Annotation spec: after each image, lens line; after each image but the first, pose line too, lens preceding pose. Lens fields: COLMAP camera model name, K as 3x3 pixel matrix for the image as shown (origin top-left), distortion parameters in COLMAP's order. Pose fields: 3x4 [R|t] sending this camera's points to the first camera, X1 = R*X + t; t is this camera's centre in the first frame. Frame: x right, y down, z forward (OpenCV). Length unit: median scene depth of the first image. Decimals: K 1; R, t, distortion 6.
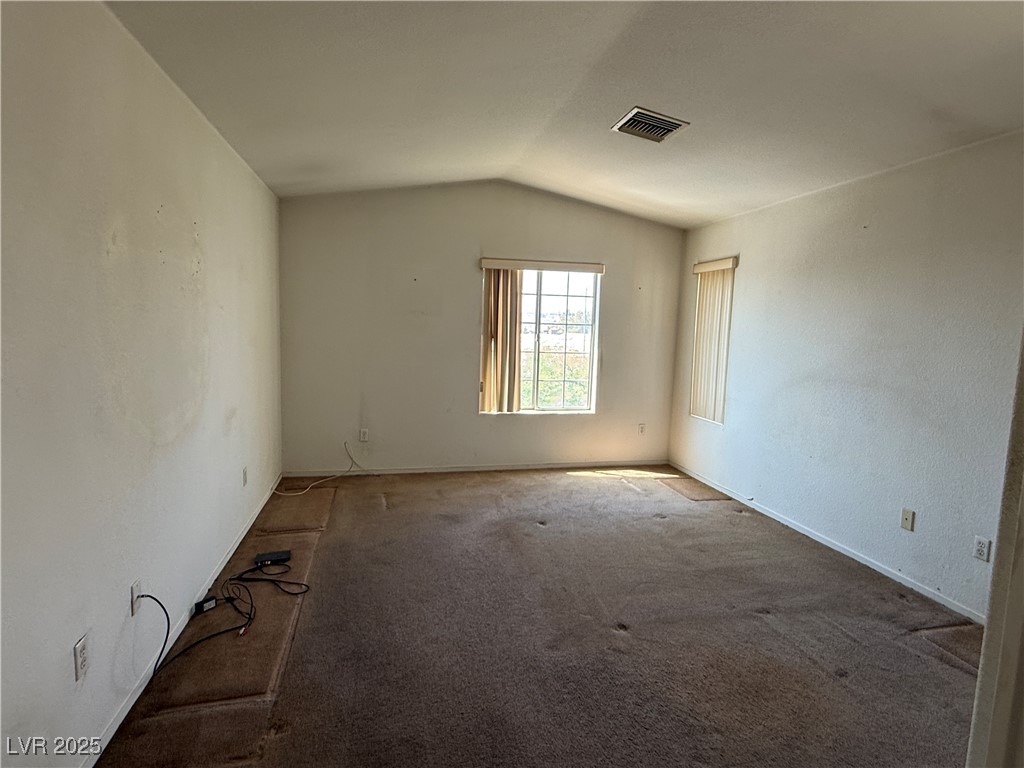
lens RADIAL K [[539.2, 0, 511.4], [0, 539.2, 378.9], [0, 0, 1]] dist [0.000067, 0.000534]
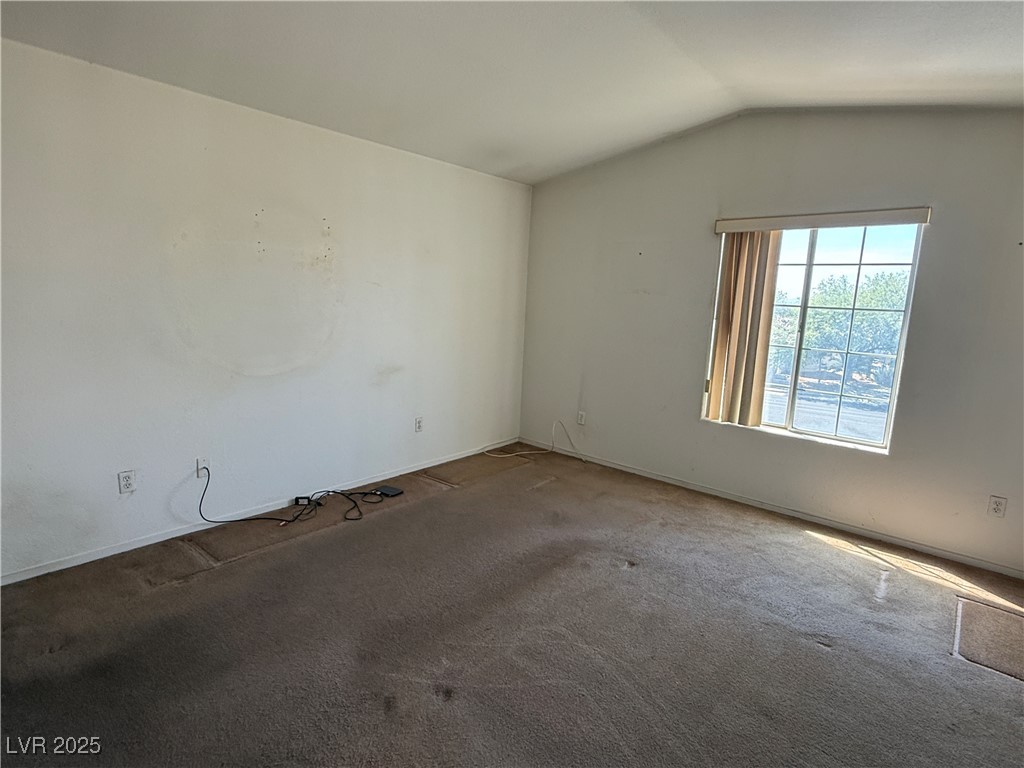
lens RADIAL K [[538.1, 0, 510.2], [0, 538.1, 381.8], [0, 0, 1]] dist [-0.000442, 0.000236]
pose [[0.585920, 0.127989, -0.800198, 0.474315], [-0.106848, 0.991029, 0.080275, -0.027961], [0.803294, 0.038465, 0.594339, 0.355271]]
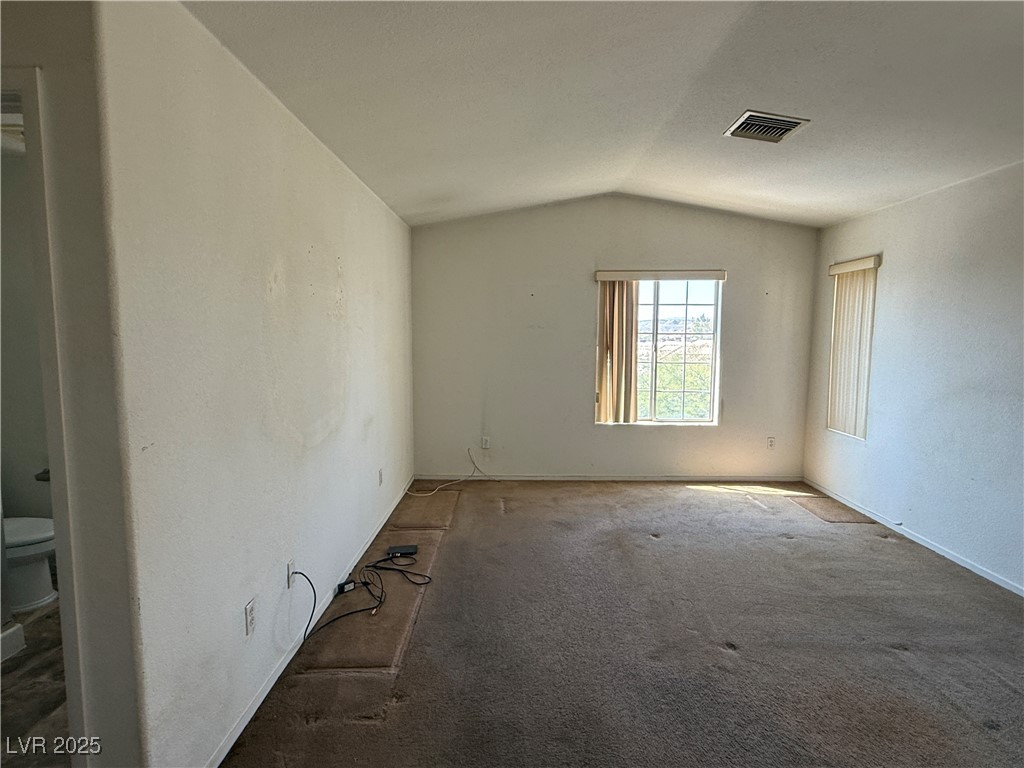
lens RADIAL K [[538.1, 0, 510.2], [0, 538.1, 381.8], [0, 0, 1]] dist [-0.000442, 0.000236]
pose [[0.971261, -0.004310, -0.237979, 0.030741], [0.001457, 0.999925, -0.012166, -0.003420], [0.238013, 0.011469, 0.971194, -0.025562]]
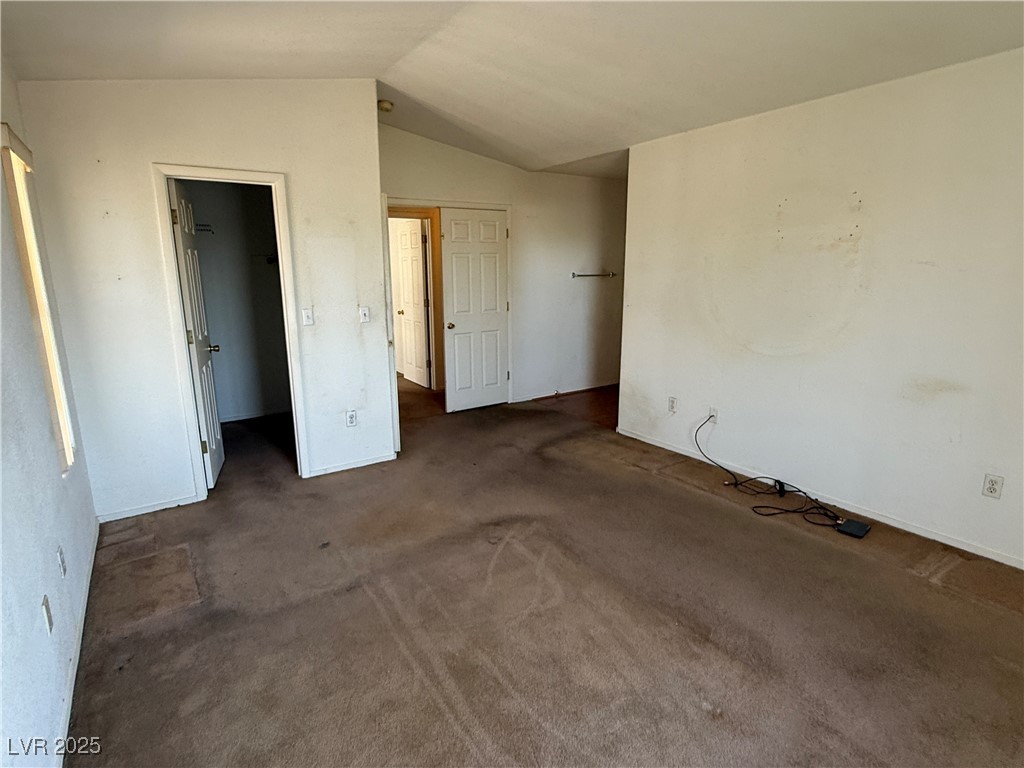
lens RADIAL K [[538.1, 0, 510.2], [0, 538.1, 381.8], [0, 0, 1]] dist [-0.000442, 0.000236]
pose [[-0.934132, 0.055166, -0.352640, 0.323143], [-0.053216, 0.955416, 0.290428, -0.116825], [0.352940, 0.290064, -0.889548, 1.129813]]
